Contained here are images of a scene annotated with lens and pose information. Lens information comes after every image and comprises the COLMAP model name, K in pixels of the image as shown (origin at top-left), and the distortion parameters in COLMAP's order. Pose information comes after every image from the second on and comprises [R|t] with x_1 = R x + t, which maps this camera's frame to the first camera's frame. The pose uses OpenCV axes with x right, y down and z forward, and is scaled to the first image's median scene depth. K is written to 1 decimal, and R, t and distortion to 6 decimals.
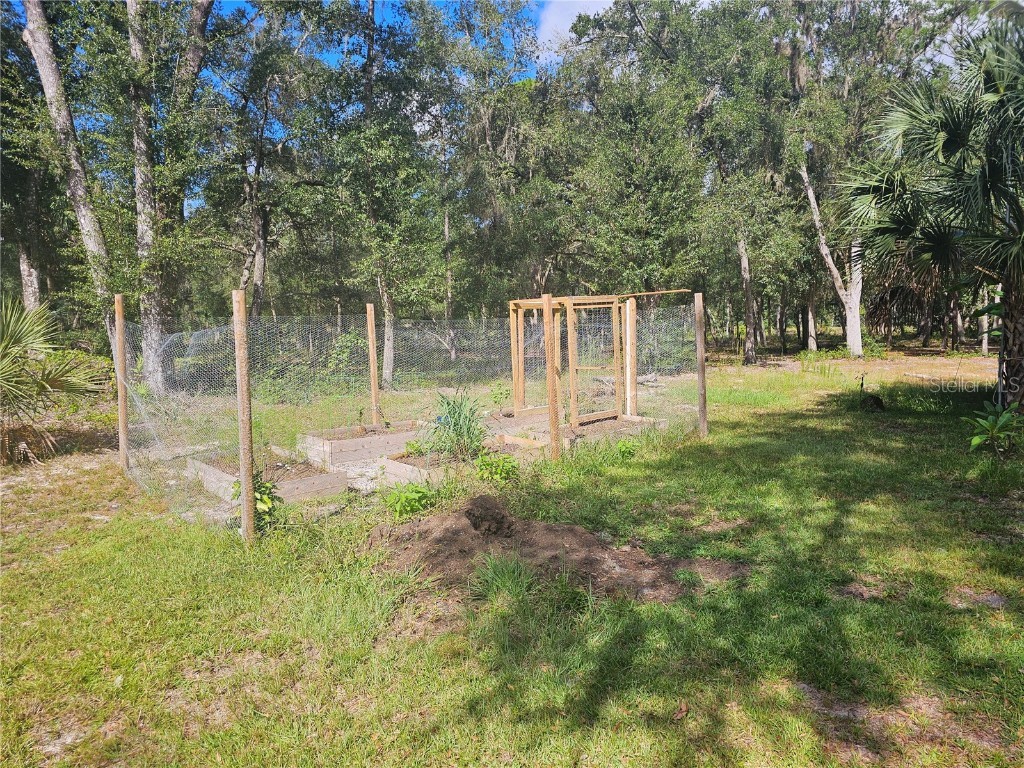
lens RADIAL K [[687.4, 0, 512.0], [0, 687.4, 384.0], [0, 0, 1]] dist [0.048505, -0.054605]
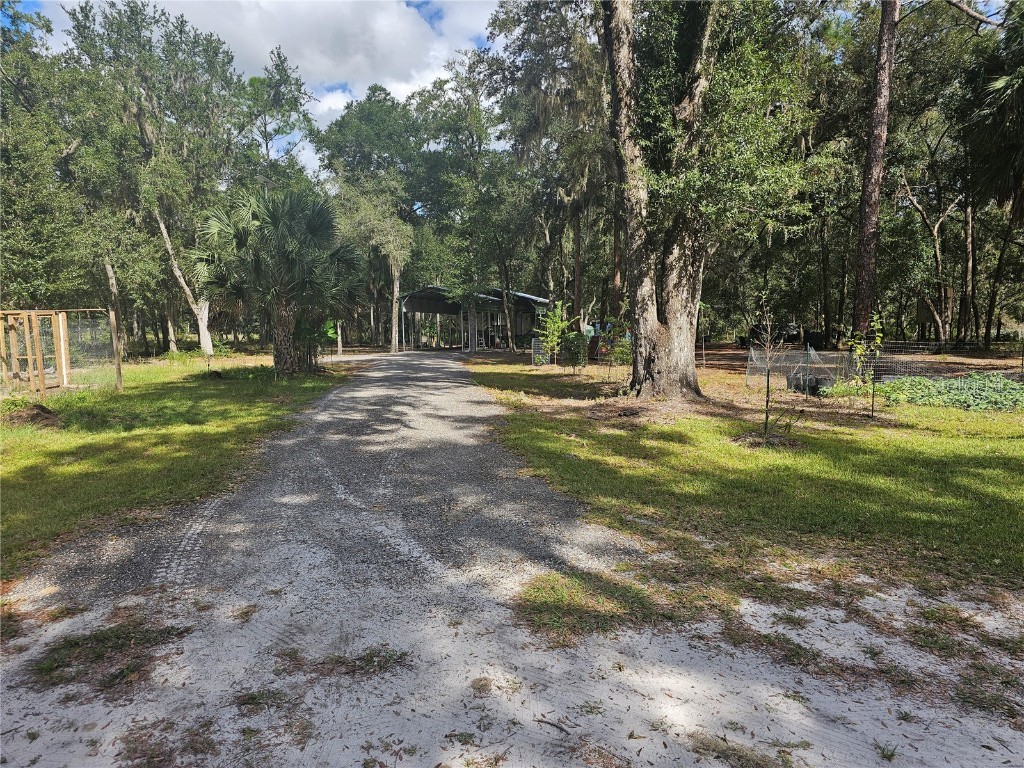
lens RADIAL K [[682.2, 0, 512.0], [0, 682.2, 384.0], [0, 0, 1]] dist [0.055643, -0.049186]
pose [[0.644617, -0.057499, 0.762341, -0.149014], [0.066141, 0.997623, 0.019317, 0.030793], [-0.761640, 0.037970, 0.646888, -0.318318]]
